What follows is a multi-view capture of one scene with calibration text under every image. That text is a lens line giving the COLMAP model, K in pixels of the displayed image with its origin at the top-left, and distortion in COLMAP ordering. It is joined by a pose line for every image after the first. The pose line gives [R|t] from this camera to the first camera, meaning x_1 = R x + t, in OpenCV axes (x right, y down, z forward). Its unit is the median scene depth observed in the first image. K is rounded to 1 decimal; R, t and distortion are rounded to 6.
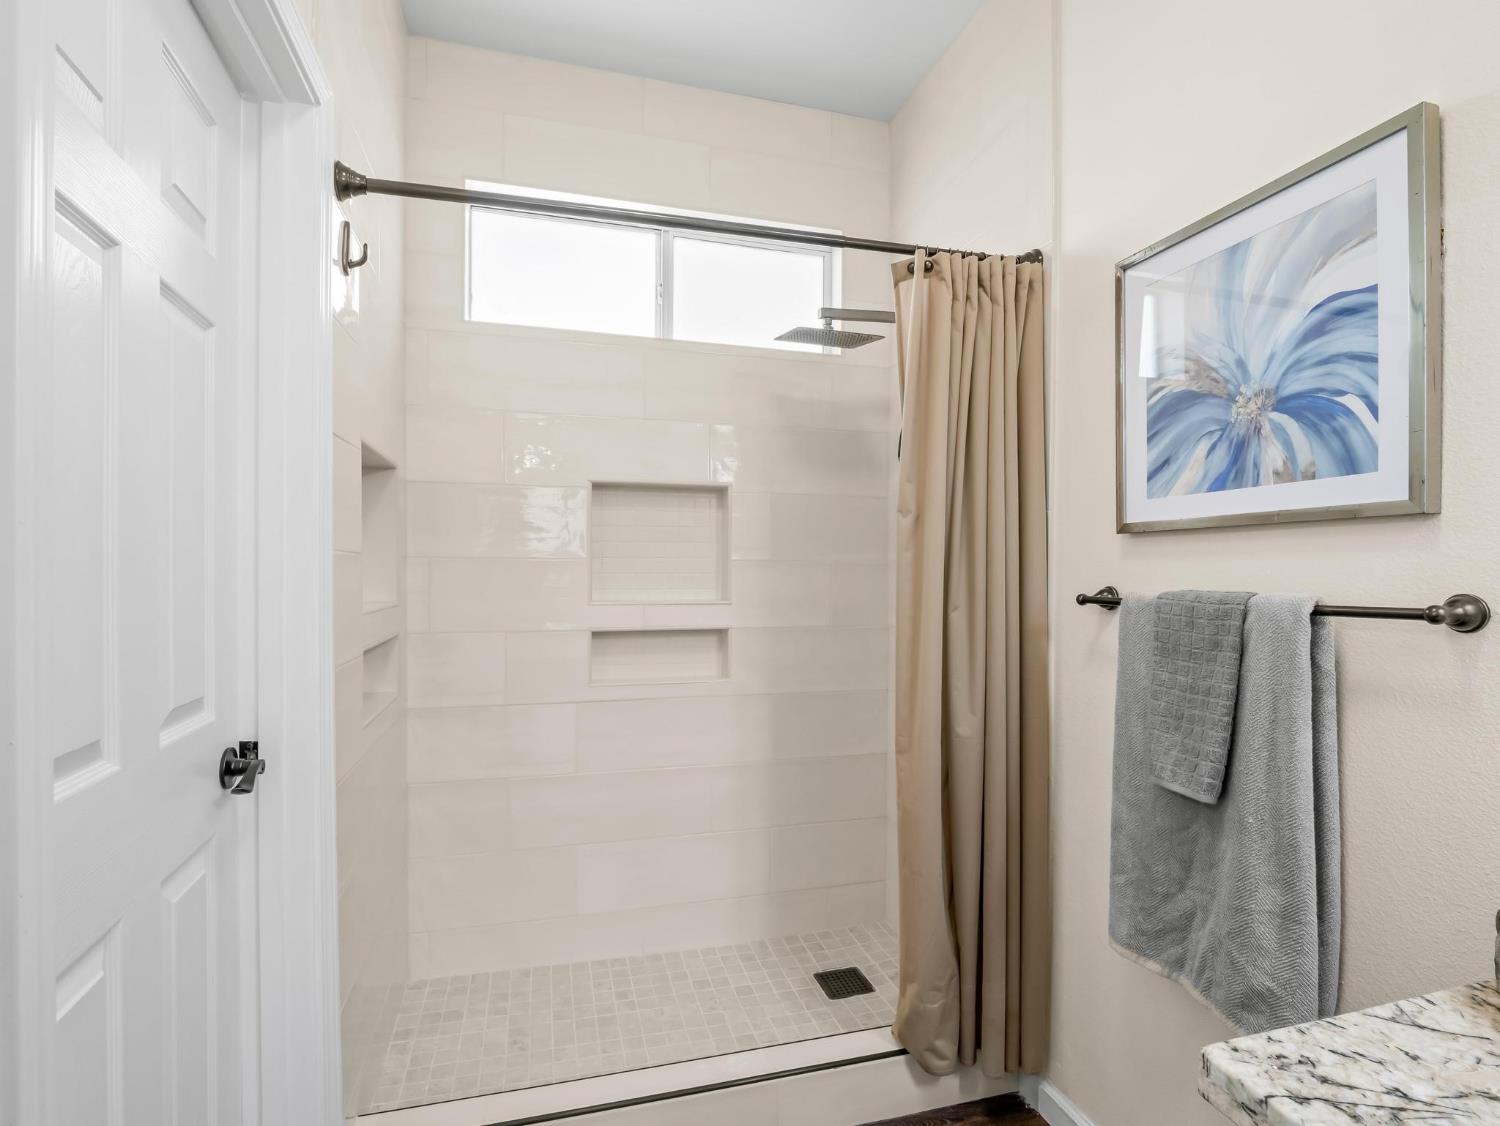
lens RADIAL K [[722.9, 0, 748.3], [0, 722.9, 567.7], [0, 0, 1]] dist [-0.002519, -0.000143]
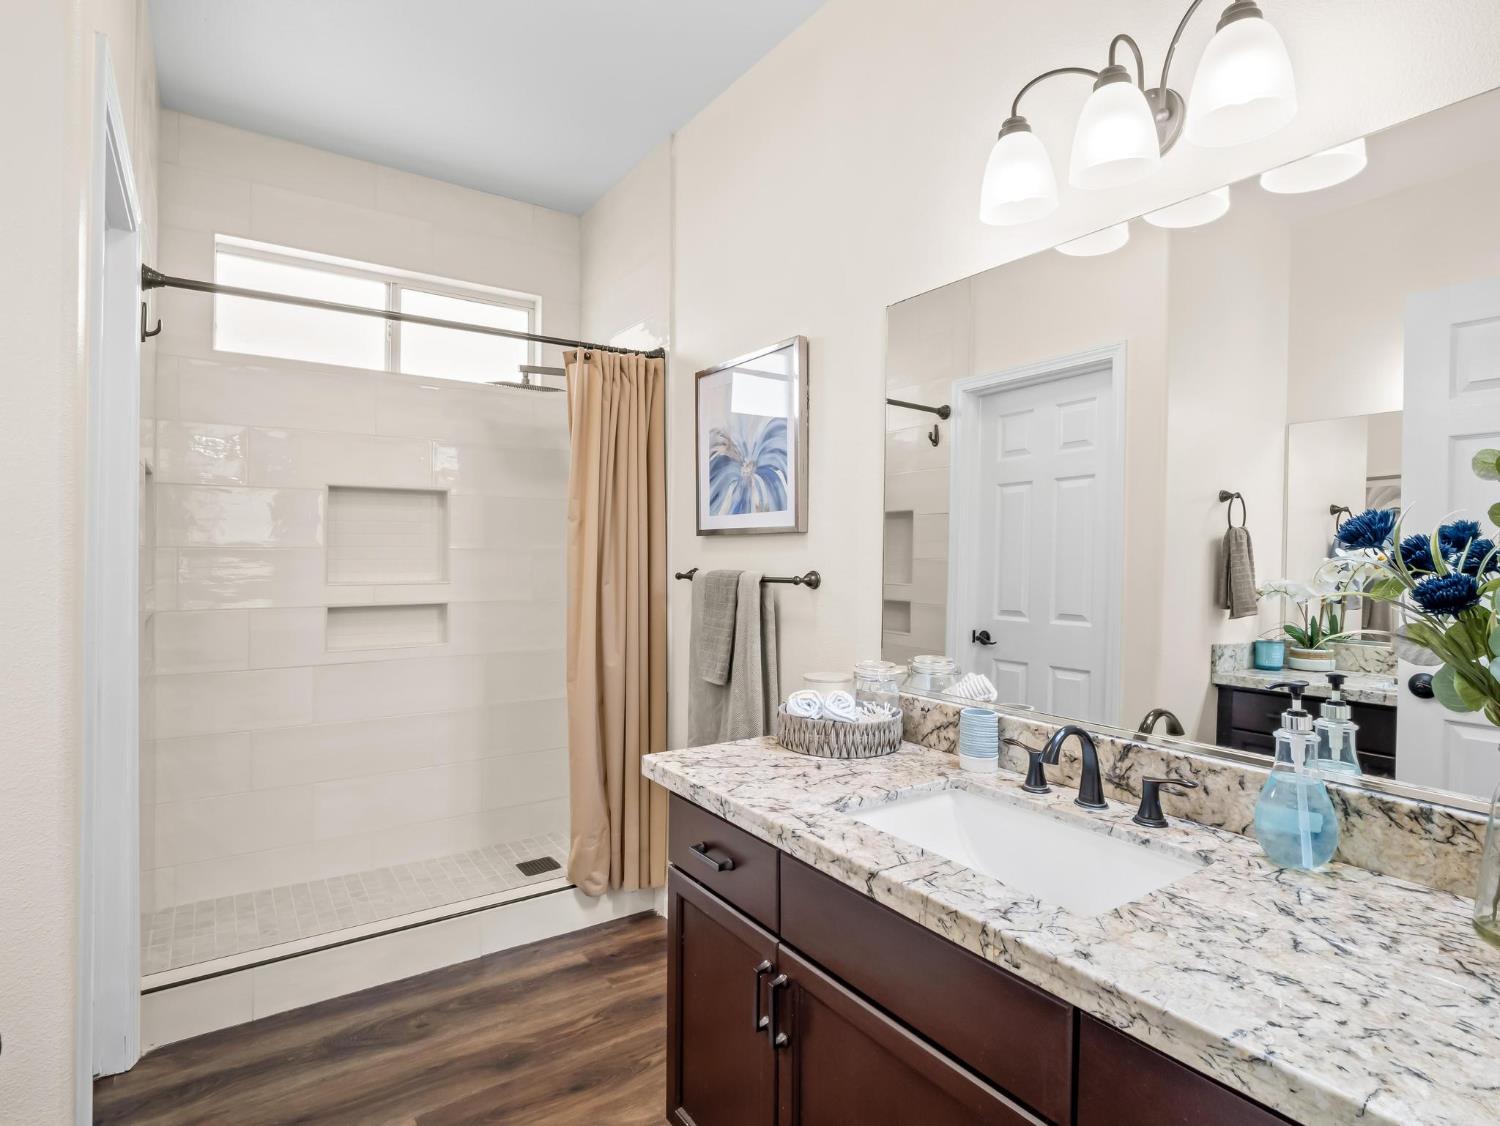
lens RADIAL K [[796.6, 0, 745.5], [0, 796.6, 548.0], [0, 0, 1]] dist [-0.000170, -0.002100]
pose [[0.949314, 0.001701, 0.314326, 0.040216], [-0.001675, 0.999999, -0.000351, -0.017166], [-0.314326, -0.000193, 0.949315, -0.670662]]
